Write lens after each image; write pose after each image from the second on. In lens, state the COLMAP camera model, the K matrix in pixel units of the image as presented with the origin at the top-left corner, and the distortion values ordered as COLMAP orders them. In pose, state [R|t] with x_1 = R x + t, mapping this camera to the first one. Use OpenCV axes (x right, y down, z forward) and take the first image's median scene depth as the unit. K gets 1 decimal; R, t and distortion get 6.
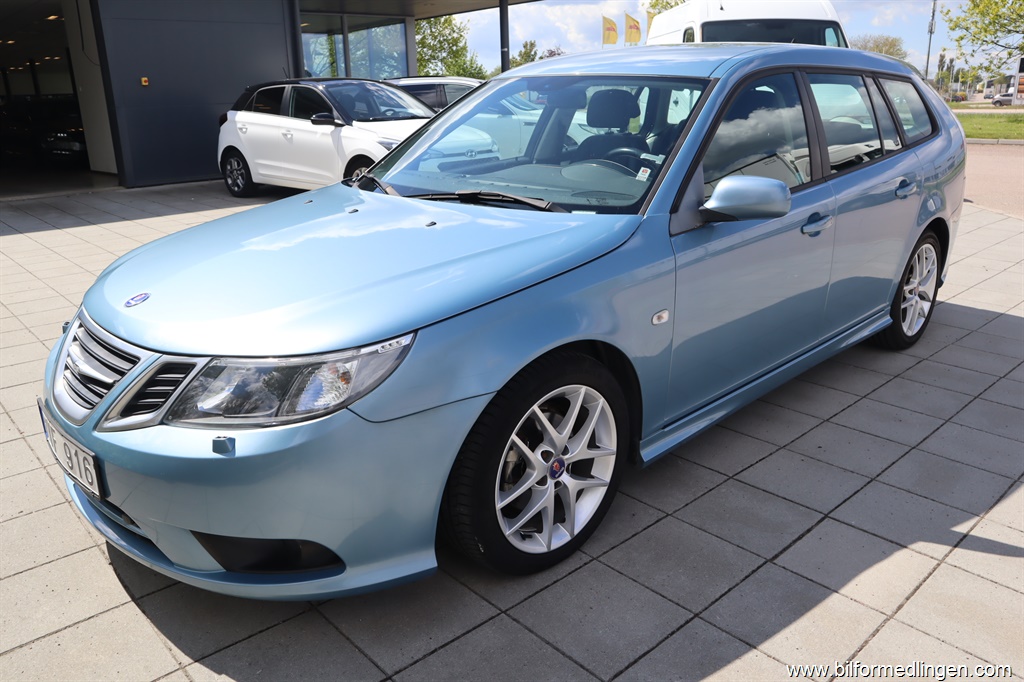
lens RADIAL K [[768.2, 0, 562.1], [0, 768.2, 337.6], [0, 0, 1]] dist [-0.010140, -0.001928]
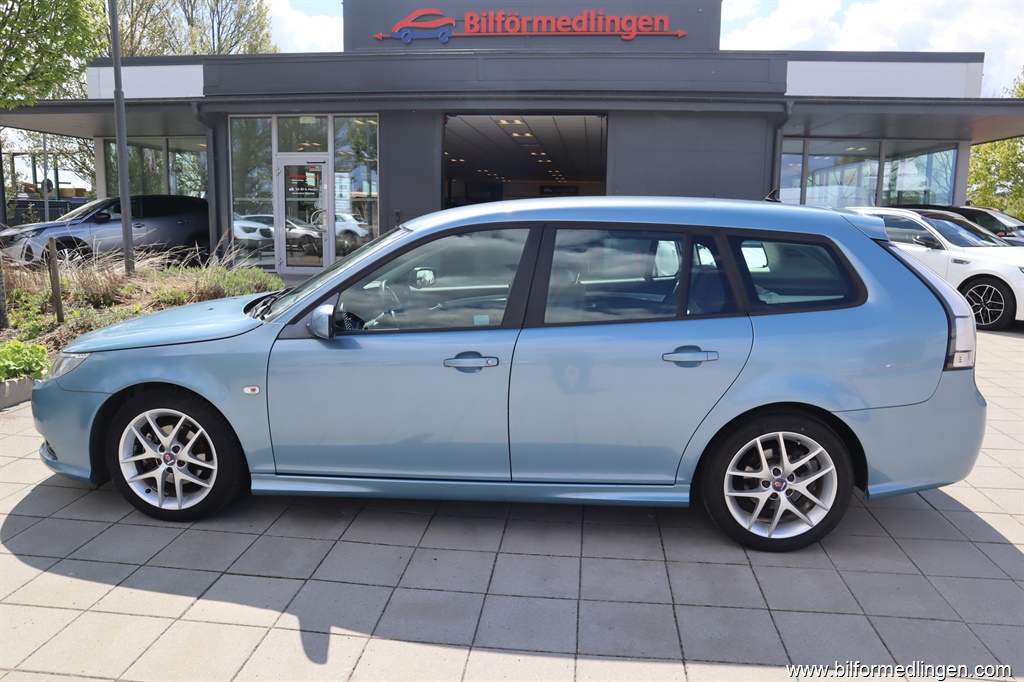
lens RADIAL K [[763.0, 0, 512.0], [0, 763.0, 341.0], [0, 0, 1]] dist [-0.011070, -0.002486]
pose [[0.621351, 0.146790, -0.769660, 1.404792], [-0.252217, 0.967482, -0.019097, -0.193616], [0.741829, 0.205987, 0.638169, 0.372067]]
